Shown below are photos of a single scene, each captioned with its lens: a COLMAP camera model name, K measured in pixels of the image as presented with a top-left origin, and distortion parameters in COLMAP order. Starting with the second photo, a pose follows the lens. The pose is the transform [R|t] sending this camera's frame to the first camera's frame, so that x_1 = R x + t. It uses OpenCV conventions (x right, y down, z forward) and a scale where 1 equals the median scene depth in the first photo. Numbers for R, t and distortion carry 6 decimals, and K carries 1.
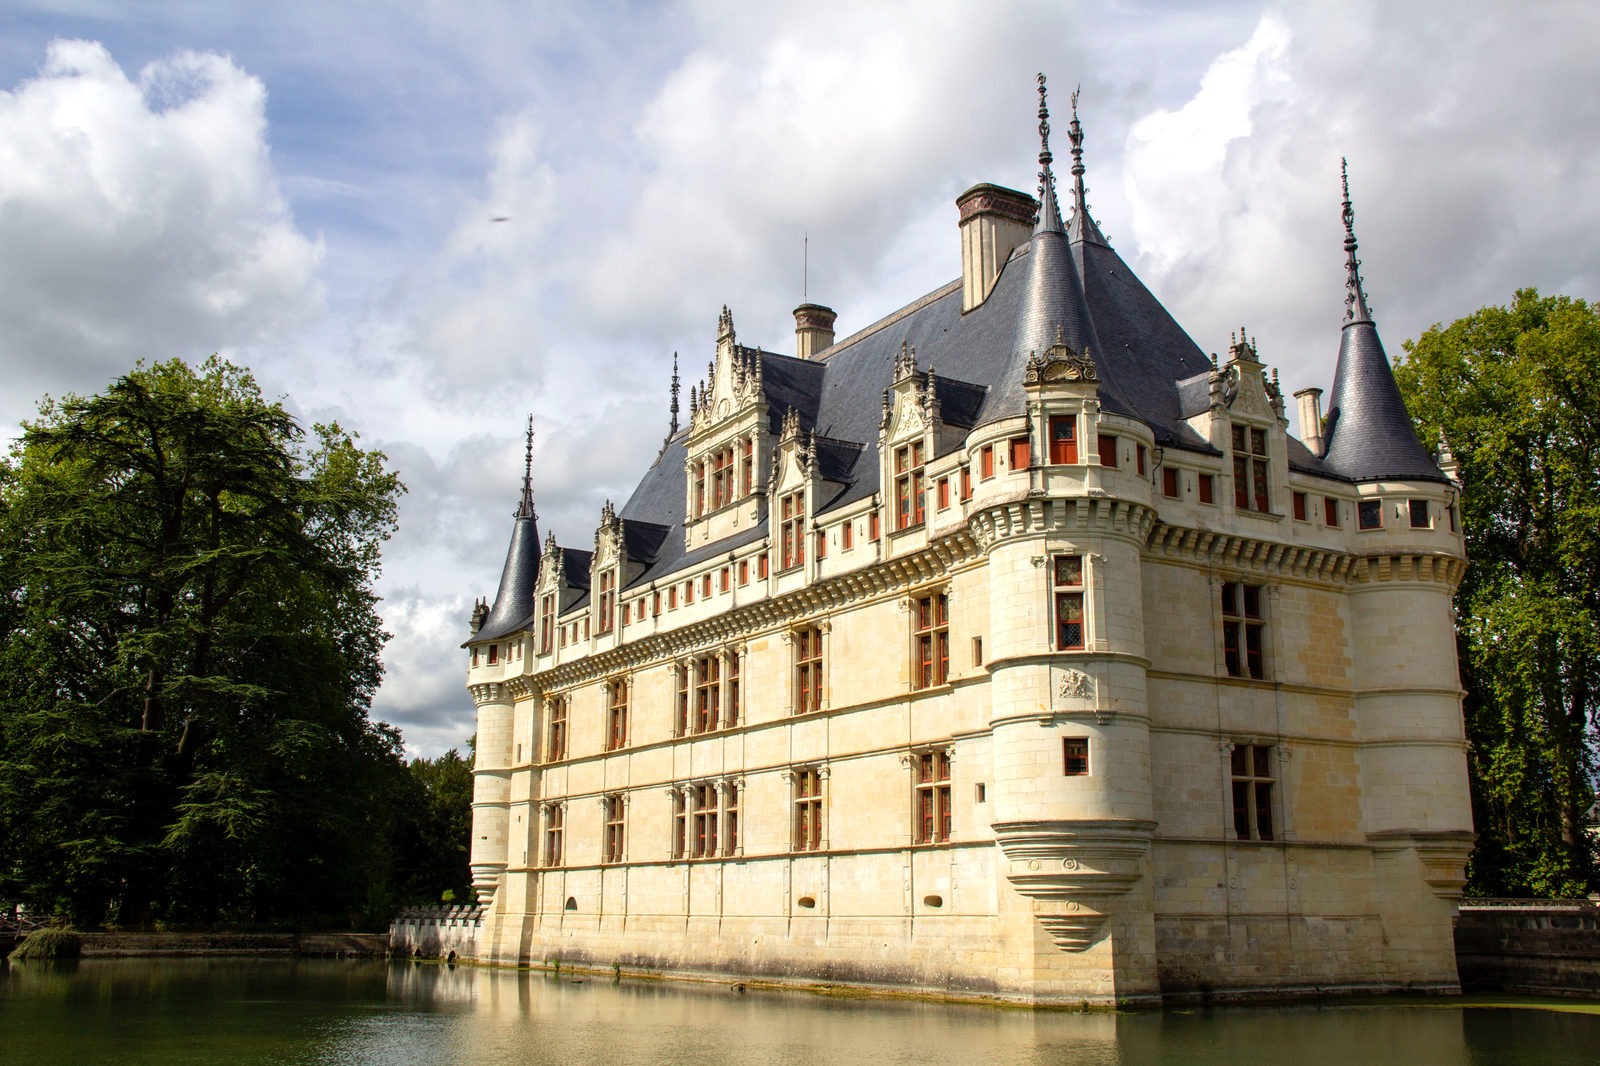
lens RADIAL K [[1606.1, 0, 800.0], [0, 1606.1, 533.0], [0, 0, 1]] dist [-0.104122, 0.267216]
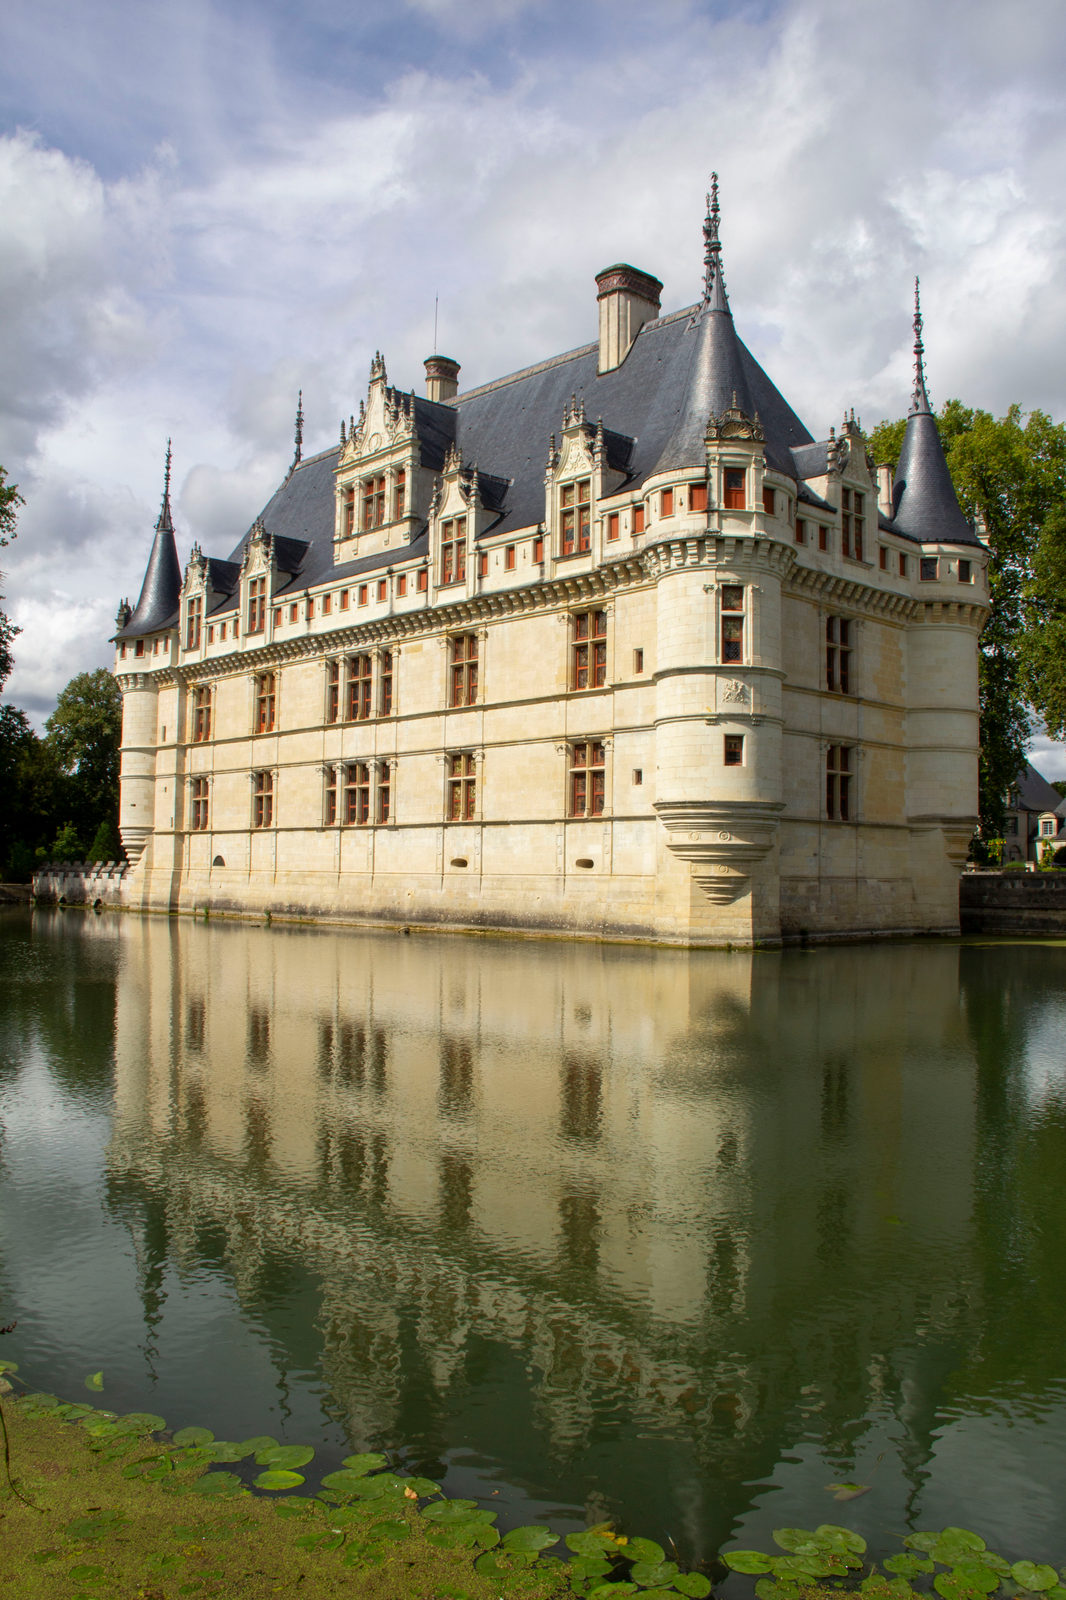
lens RADIAL K [[1310.5, 0, 533.0], [0, 1310.5, 823.2], [0, 0, 1]] dist [-0.181332, 0.137102]
pose [[0.978987, 0.017477, 0.203174, -0.141554], [-0.057014, 0.980046, 0.190417, 0.009697], [-0.195792, -0.197999, 0.960449, 0.042436]]
